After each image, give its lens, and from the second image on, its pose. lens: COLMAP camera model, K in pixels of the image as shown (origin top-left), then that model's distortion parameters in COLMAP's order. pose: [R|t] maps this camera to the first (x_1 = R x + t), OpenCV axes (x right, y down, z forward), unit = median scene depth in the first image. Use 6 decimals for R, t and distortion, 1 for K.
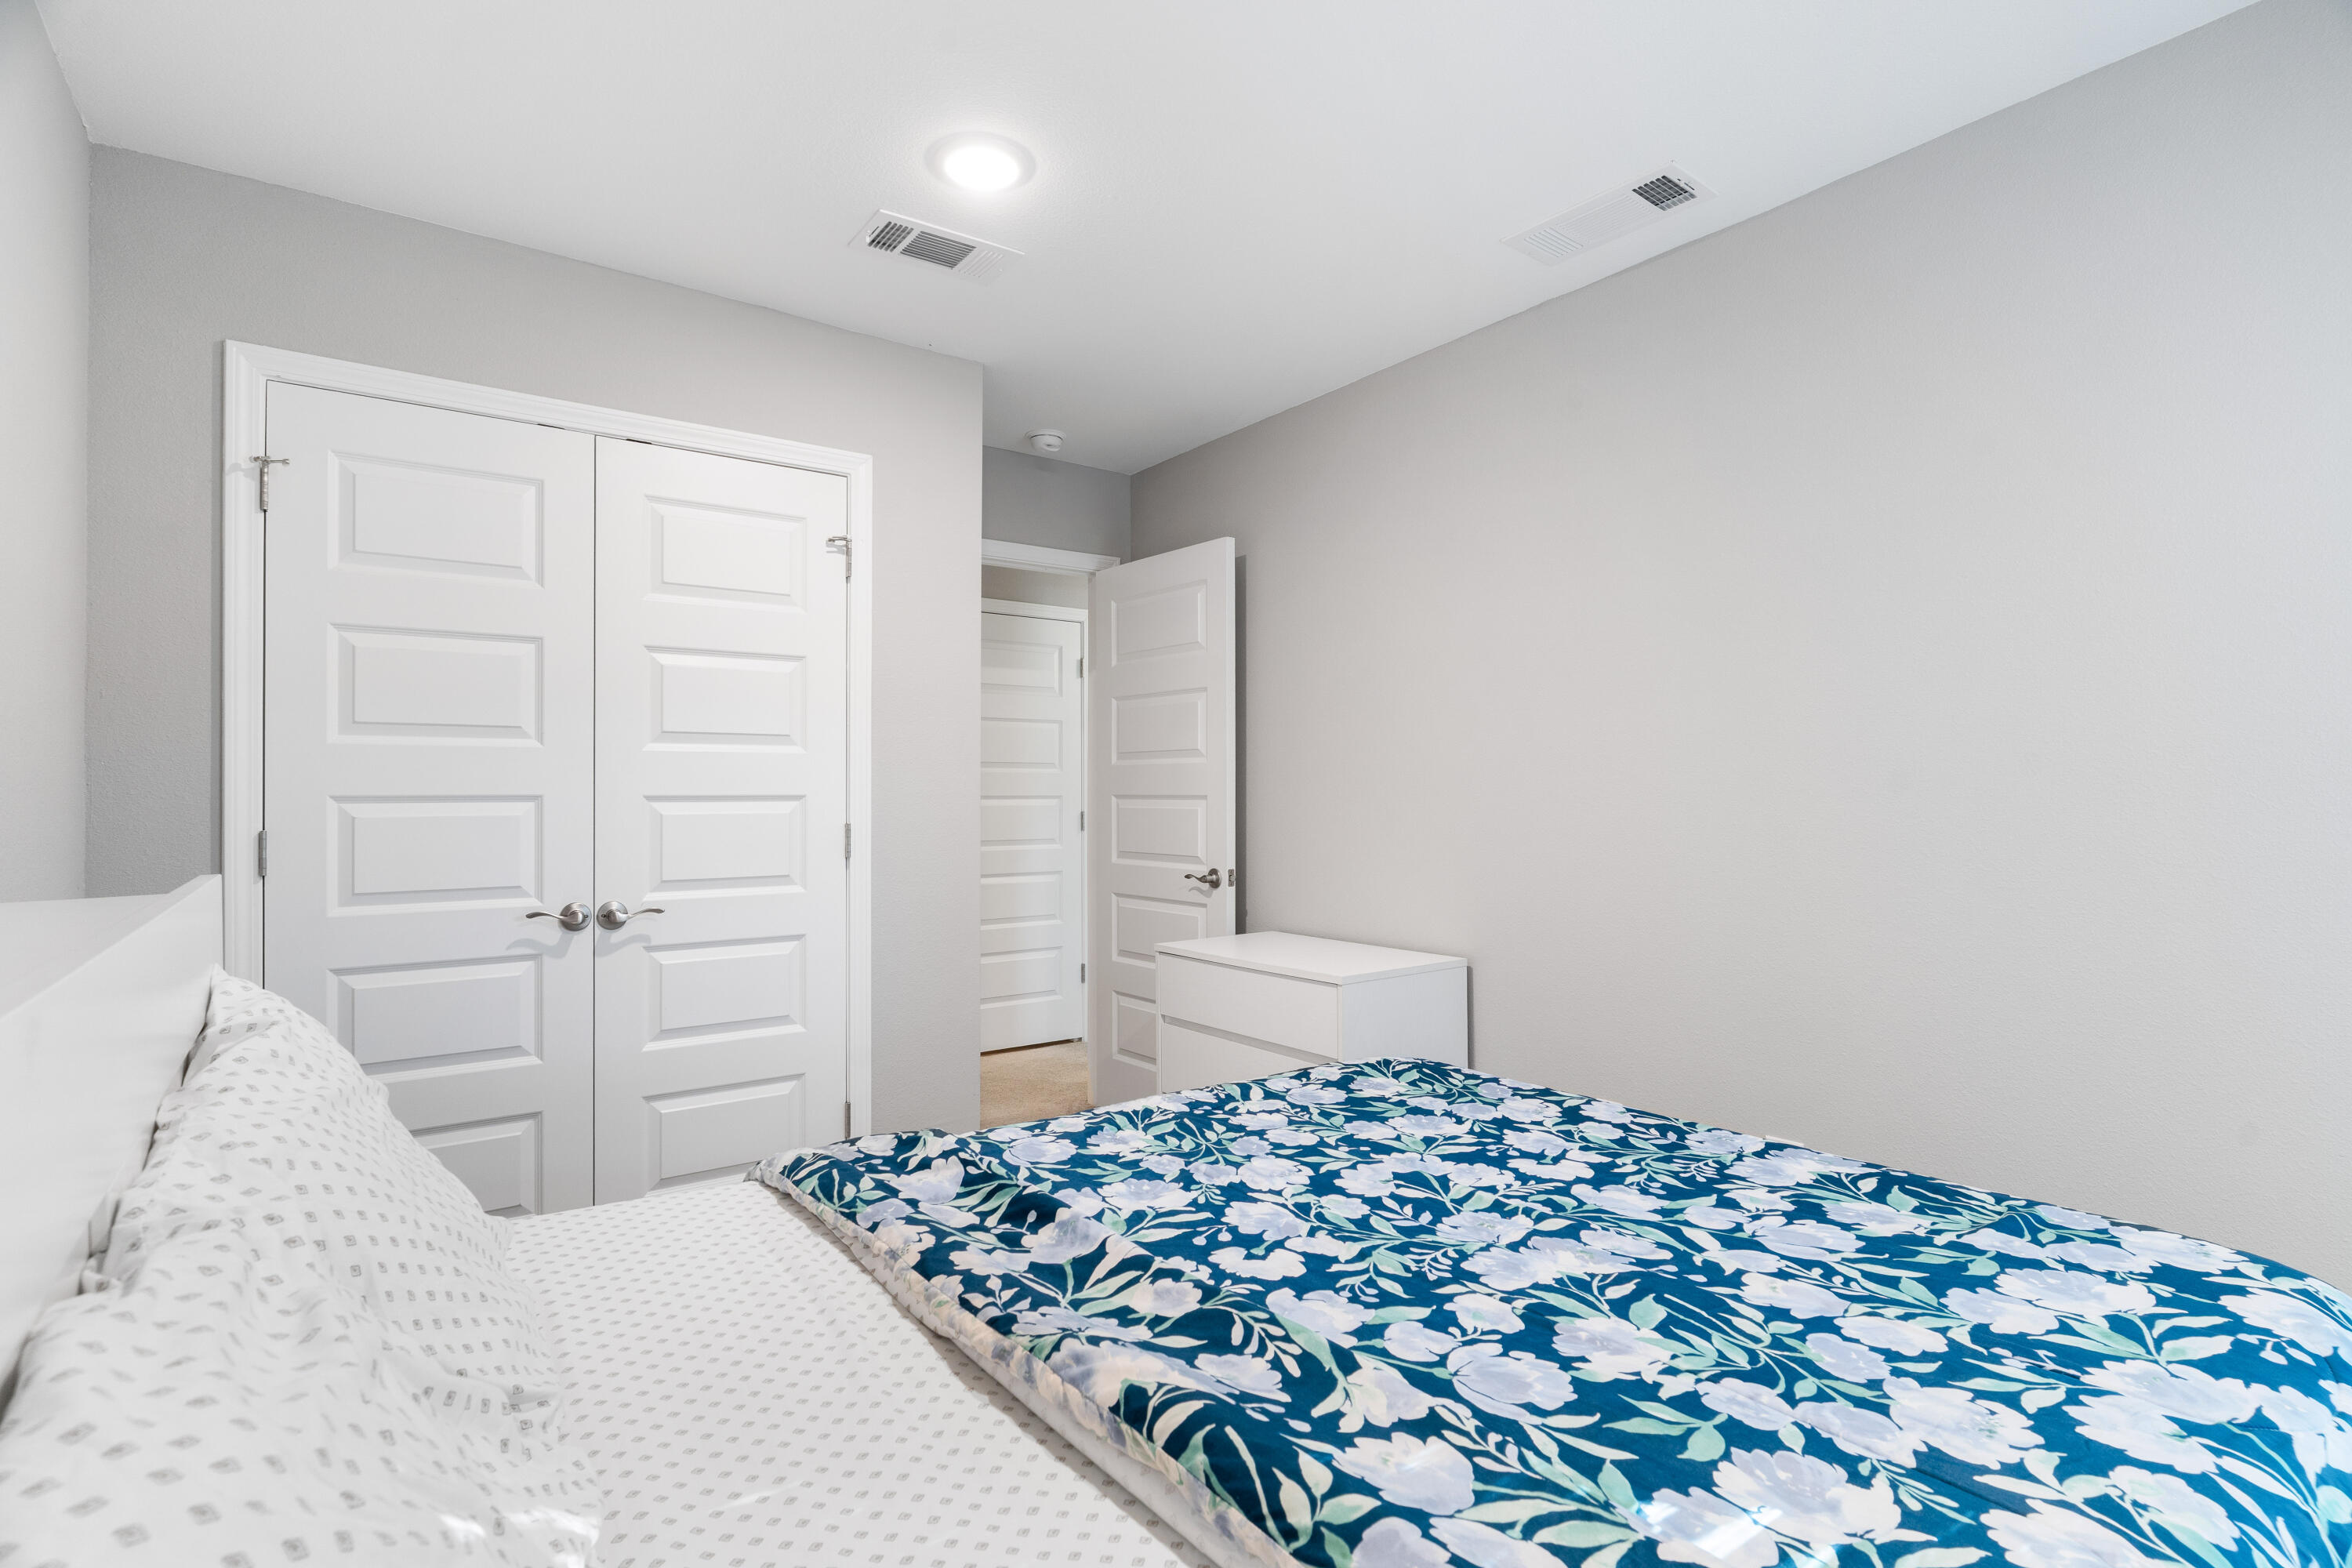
lens RADIAL K [[1140.7, 0, 1171.0], [0, 1140.7, 785.4], [0, 0, 1]] dist [-0.004050, 0.000361]
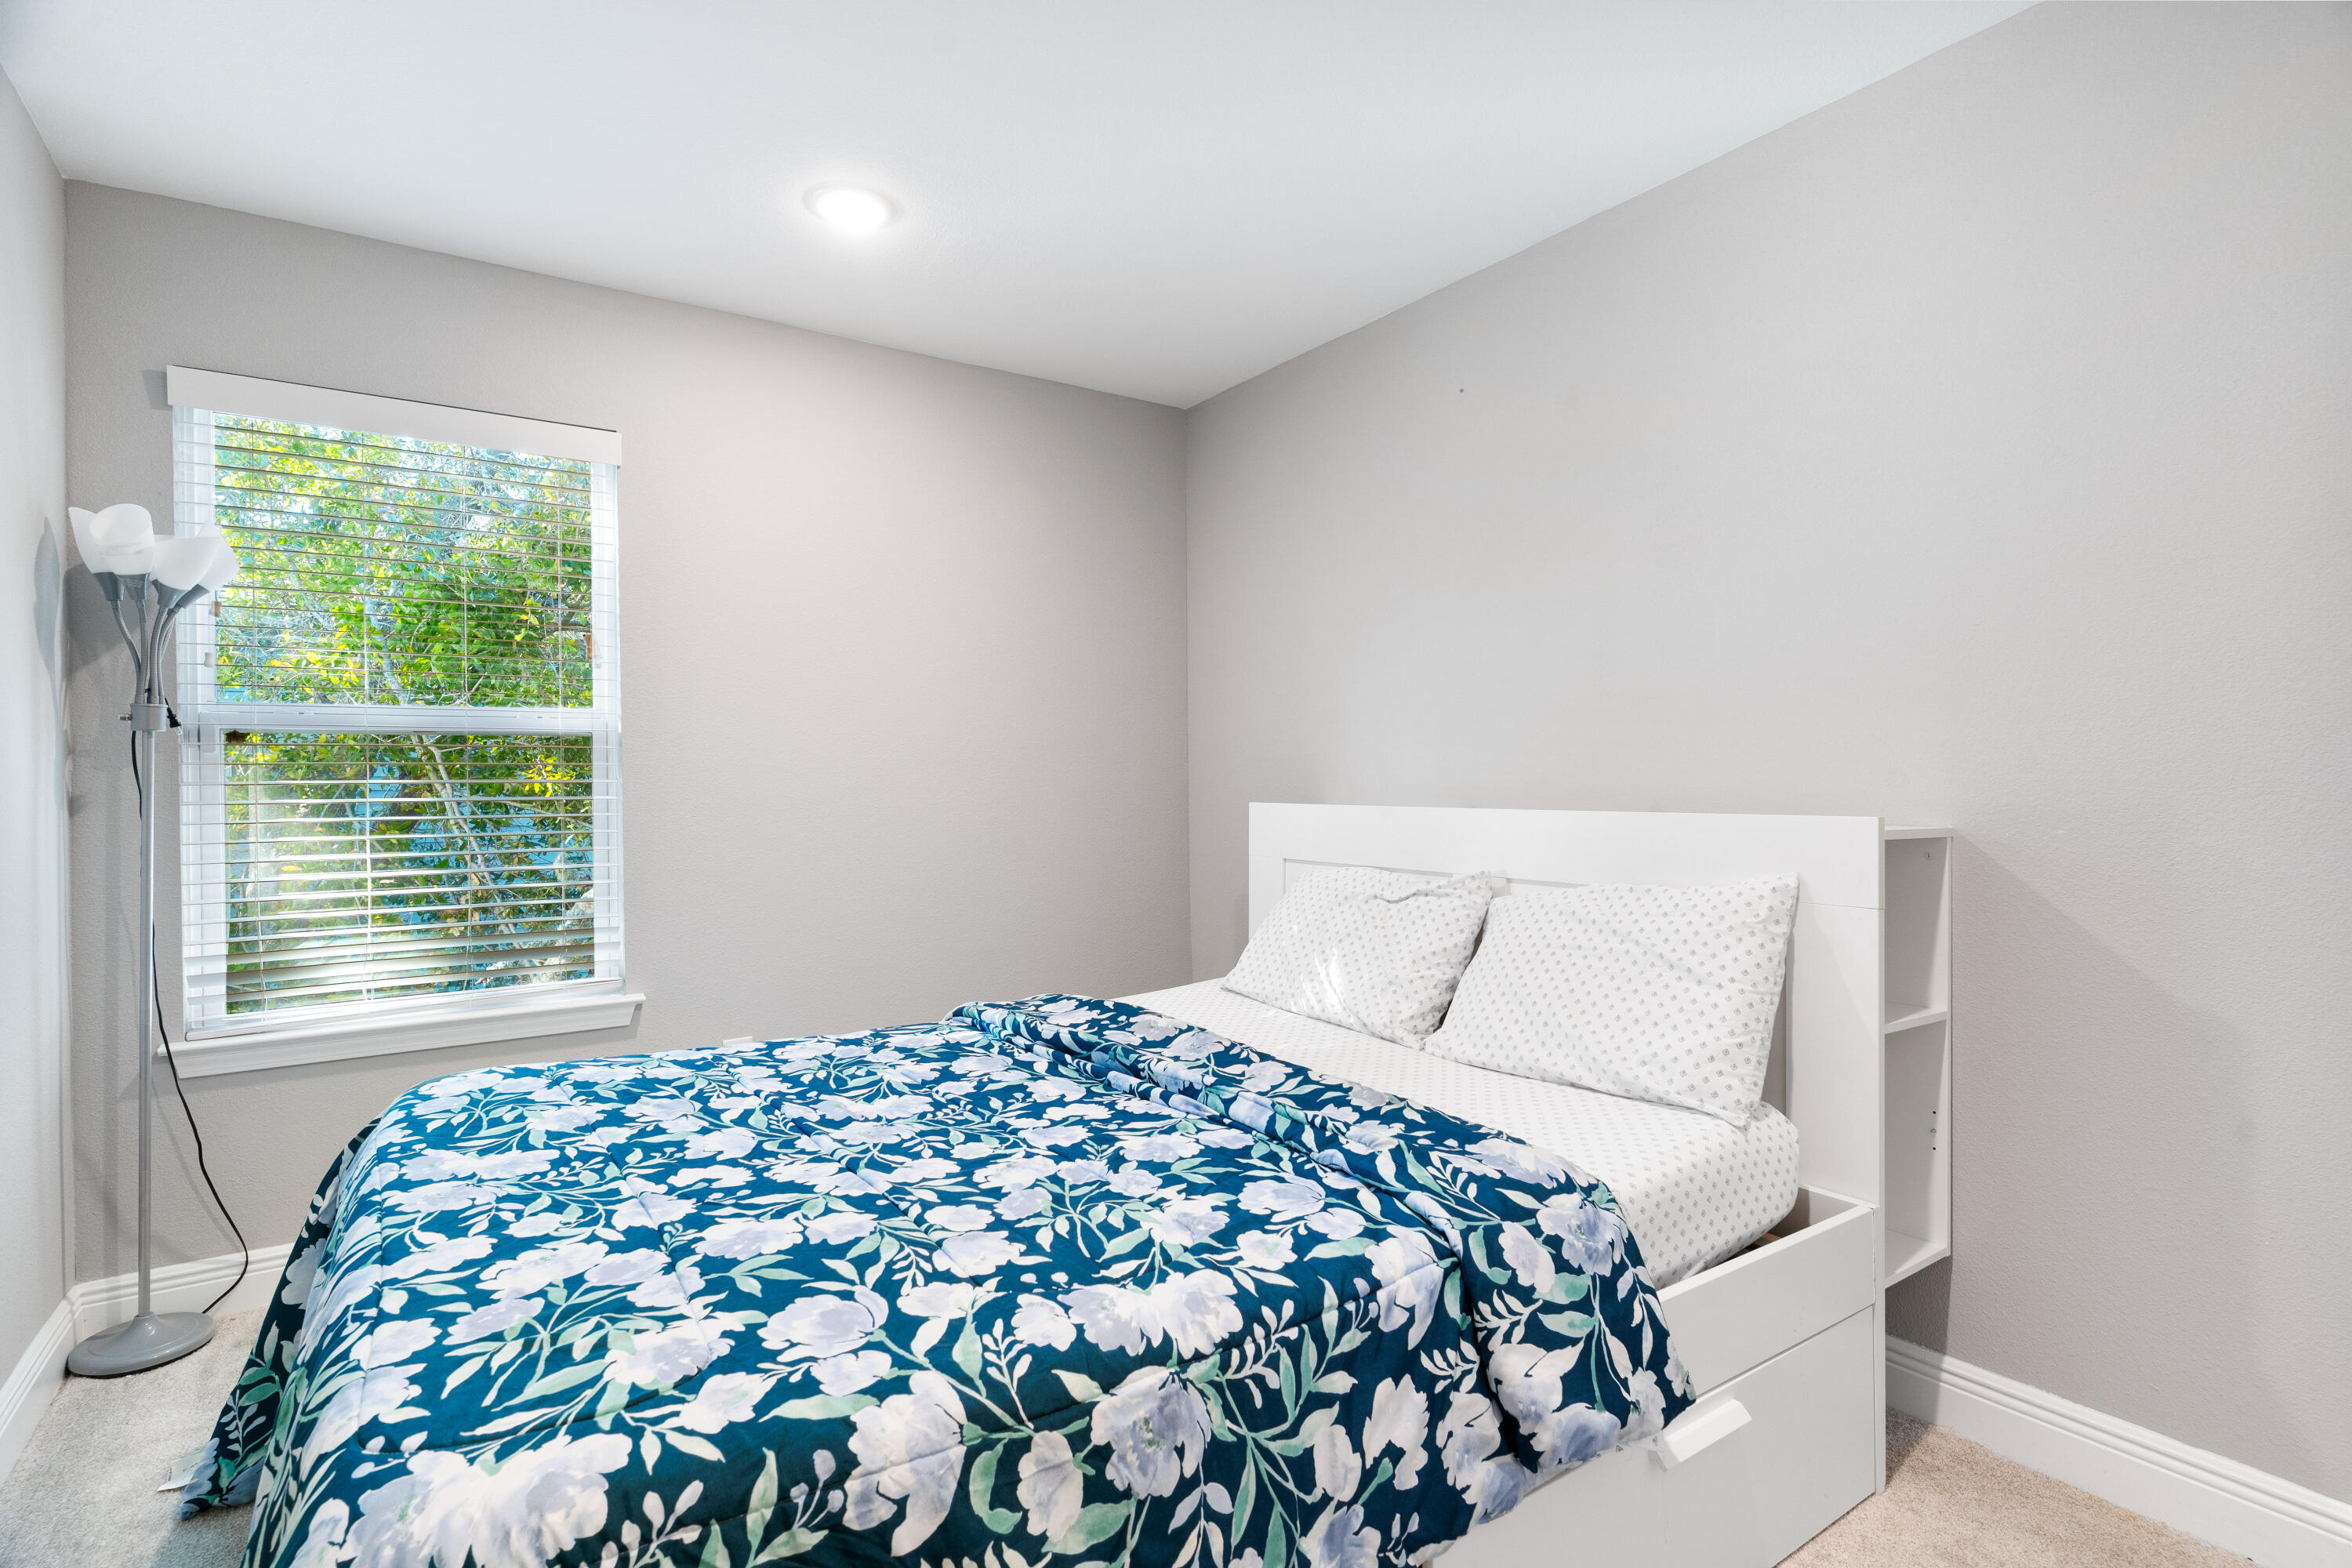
lens RADIAL K [[1140.7, 0, 1176.2], [0, 1140.7, 786.9], [0, 0, 1]] dist [-0.004050, 0.000361]
pose [[-0.999285, 0.015128, 0.034658, -0.070451], [0.015063, 0.999884, -0.002128, 0.028321], [-0.034686, -0.001604, -0.999397, 1.793937]]
